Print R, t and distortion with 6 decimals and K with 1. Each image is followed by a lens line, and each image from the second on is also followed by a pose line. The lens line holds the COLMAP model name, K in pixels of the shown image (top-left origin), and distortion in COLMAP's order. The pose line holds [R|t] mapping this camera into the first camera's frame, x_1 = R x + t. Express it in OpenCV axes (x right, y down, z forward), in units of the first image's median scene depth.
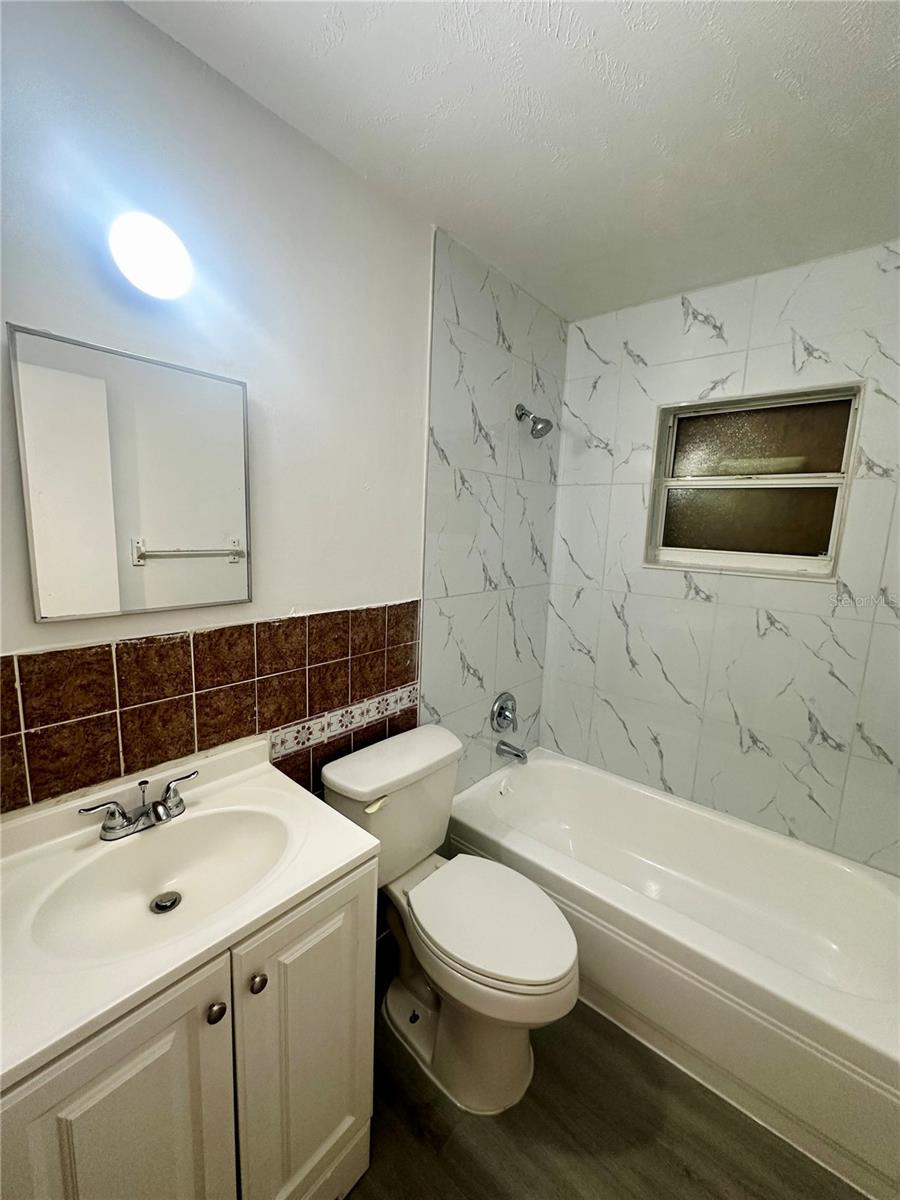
lens RADIAL K [[484.3, 0, 446.3], [0, 484.3, 600.3], [0, 0, 1]] dist [-0.007896, 0.001515]
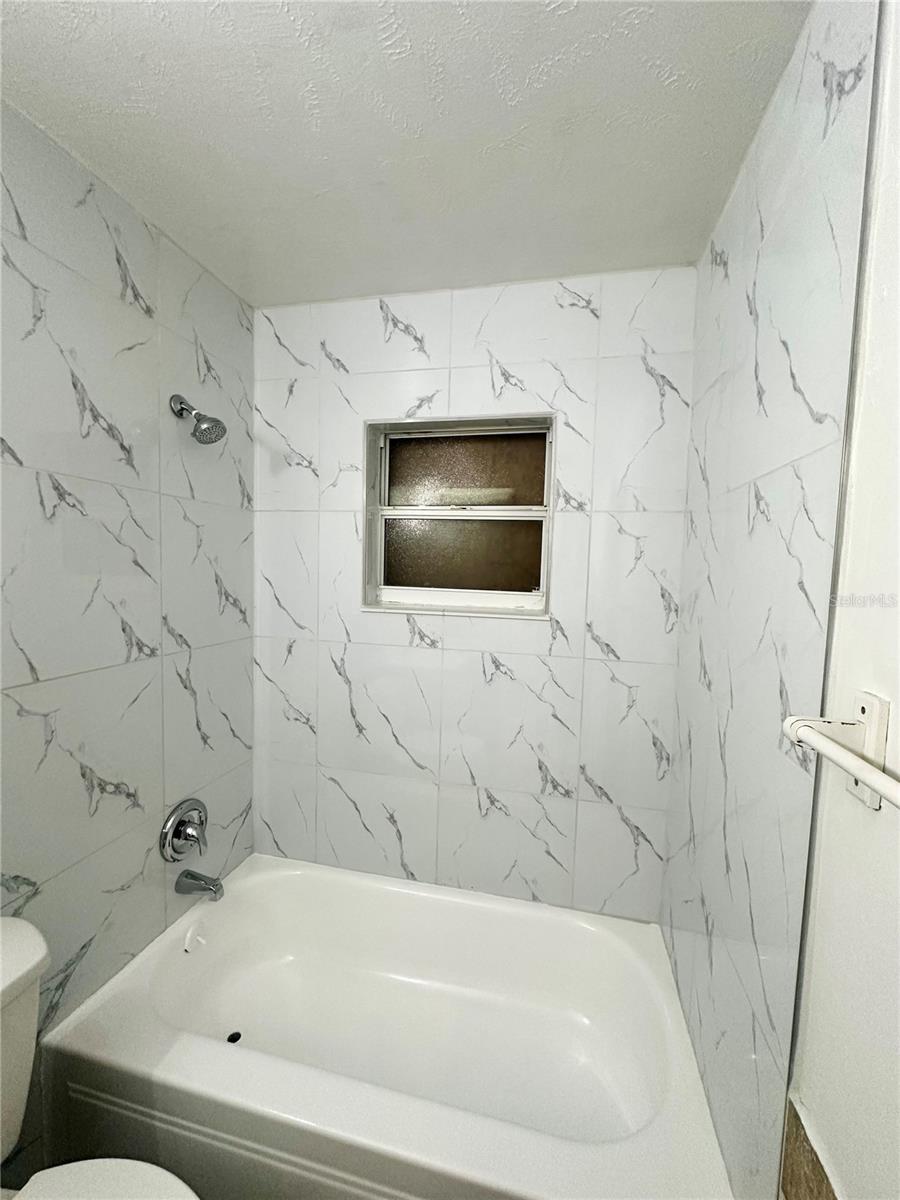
lens RADIAL K [[484.3, 0, 452.5], [0, 484.3, 599.0], [0, 0, 1]] dist [-0.007896, 0.001515]
pose [[0.884476, -0.043762, 0.464530, 0.187453], [0.077074, 0.995618, -0.052957, -0.038867], [-0.460177, 0.082642, 0.883973, 0.228926]]
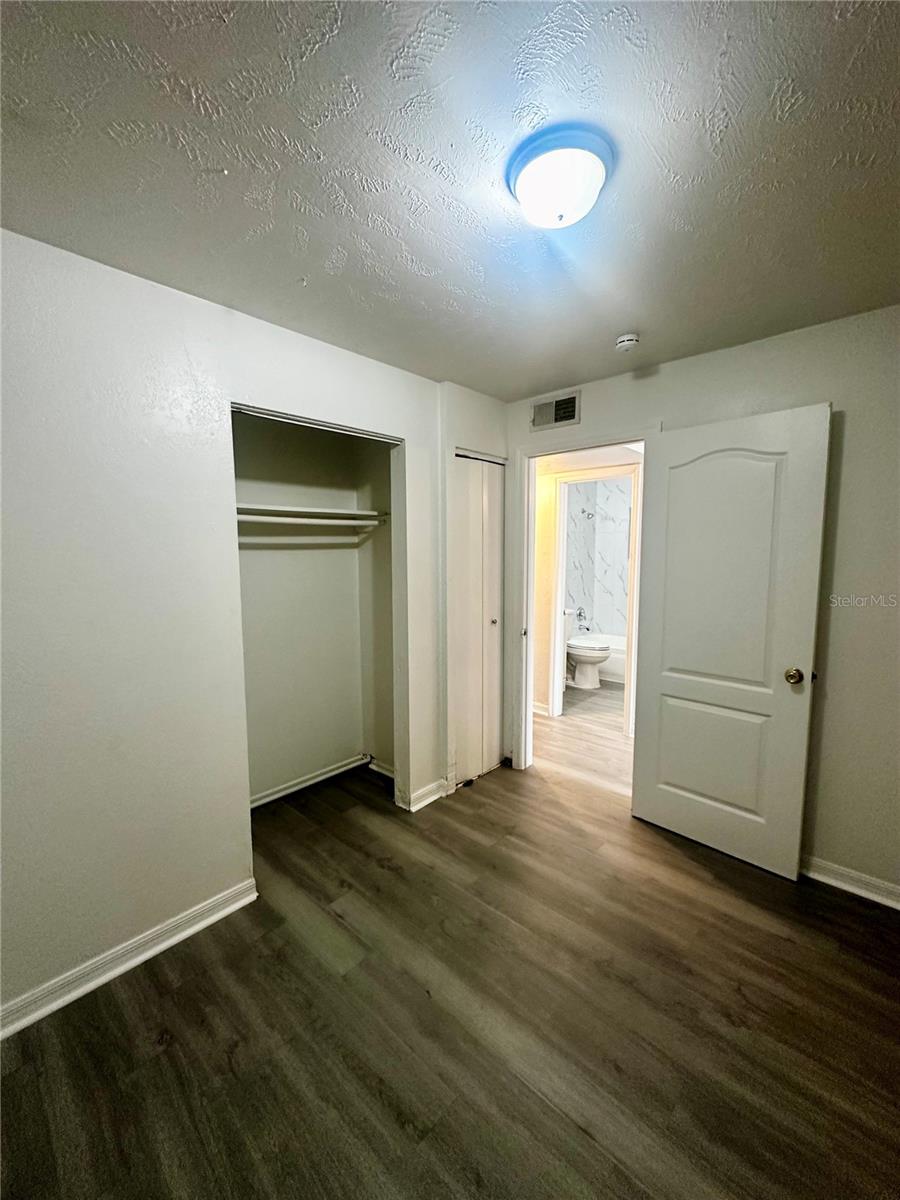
lens RADIAL K [[484.3, 0, 450.8], [0, 484.3, 592.5], [0, 0, 1]] dist [-0.007896, 0.001515]
pose [[0.998669, -0.039090, -0.033647, -0.660247], [0.037108, 0.997648, -0.057638, 0.295054], [0.035821, 0.056313, 0.997770, -2.257820]]
